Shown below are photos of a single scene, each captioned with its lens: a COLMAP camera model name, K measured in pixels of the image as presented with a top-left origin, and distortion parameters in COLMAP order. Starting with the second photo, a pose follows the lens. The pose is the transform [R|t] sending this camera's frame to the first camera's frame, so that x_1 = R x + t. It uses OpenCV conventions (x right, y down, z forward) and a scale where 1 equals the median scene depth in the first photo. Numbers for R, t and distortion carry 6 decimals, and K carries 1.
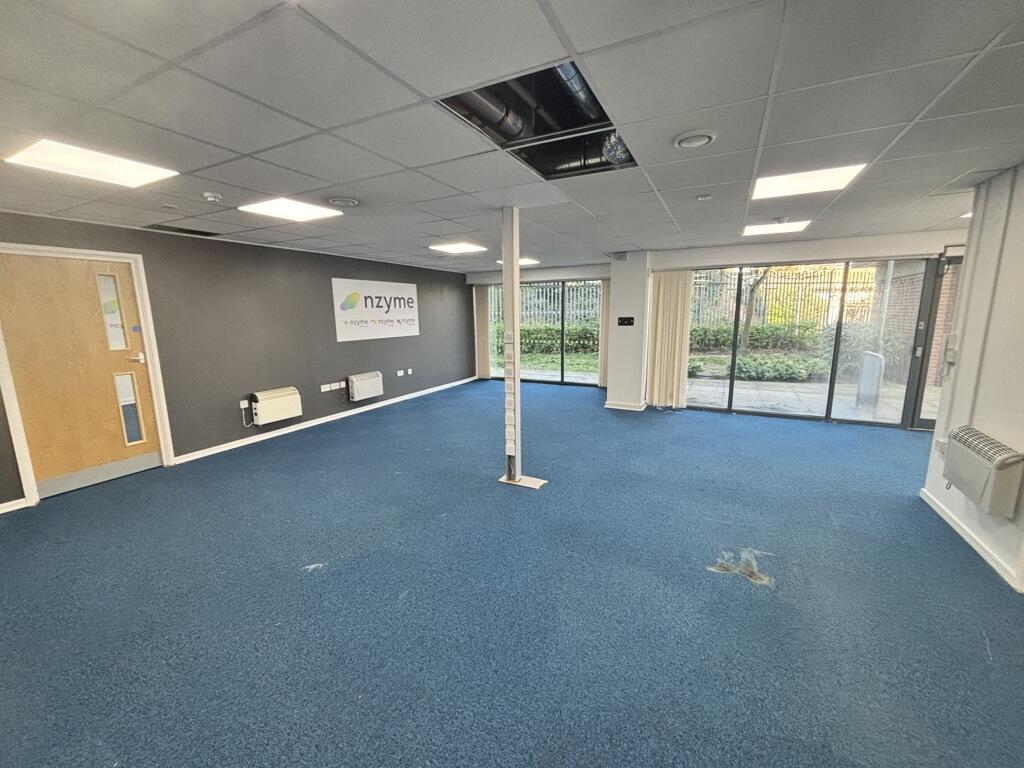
lens RADIAL K [[414.5, 0, 510.0], [0, 414.5, 384.7], [0, 0, 1]] dist [0.000010, -0.000314]
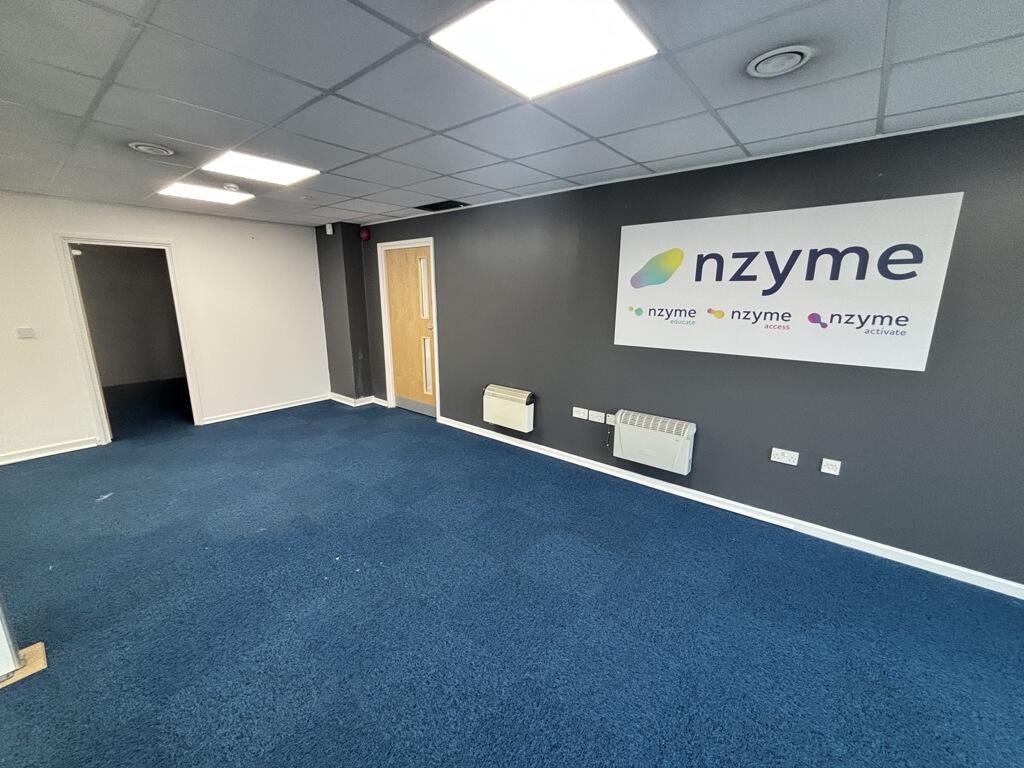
lens RADIAL K [[414.5, 0, 511.2], [0, 414.5, 379.5], [0, 0, 1]] dist [0.000010, -0.000314]
pose [[-0.210828, 0.215220, -0.953537, 0.146438], [-0.172715, 0.951914, 0.253041, -0.163663], [0.962144, 0.218038, -0.163518, 0.904348]]
